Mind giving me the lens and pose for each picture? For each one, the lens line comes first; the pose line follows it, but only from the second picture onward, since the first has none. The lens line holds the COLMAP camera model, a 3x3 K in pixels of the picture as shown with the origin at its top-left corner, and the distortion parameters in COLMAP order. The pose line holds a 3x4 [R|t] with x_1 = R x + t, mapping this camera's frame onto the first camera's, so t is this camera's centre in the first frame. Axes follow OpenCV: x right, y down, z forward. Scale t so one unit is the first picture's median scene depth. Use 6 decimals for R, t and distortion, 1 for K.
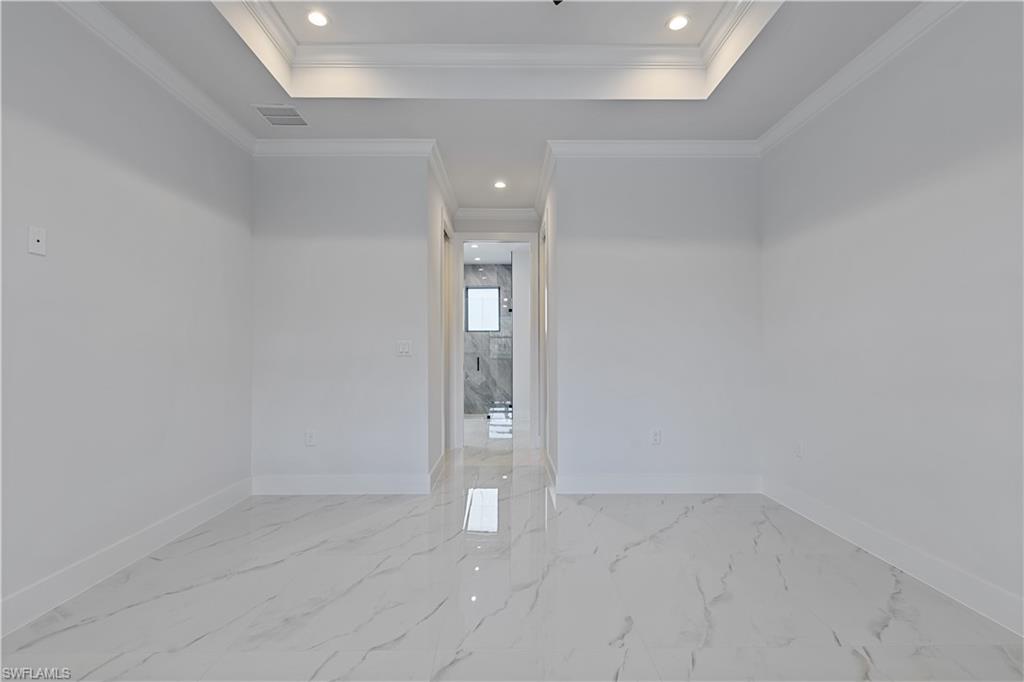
lens RADIAL K [[451.6, 0, 508.5], [0, 451.6, 347.6], [0, 0, 1]] dist [0.001665, 0.001751]
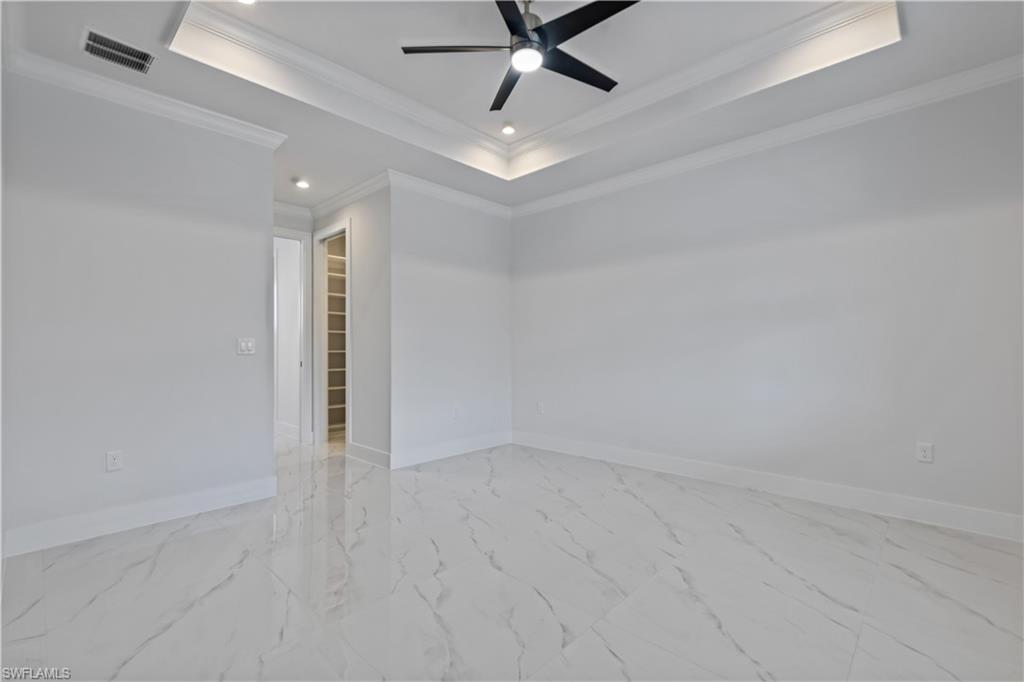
lens RADIAL K [[451.6, 0, 493.7], [0, 451.6, 342.0], [0, 0, 1]] dist [0.001665, 0.001751]
pose [[0.707123, 0.006433, 0.707061, -0.588268], [0.003212, 0.999919, -0.012310, 0.008097], [-0.707083, 0.010976, 0.707045, -0.022648]]
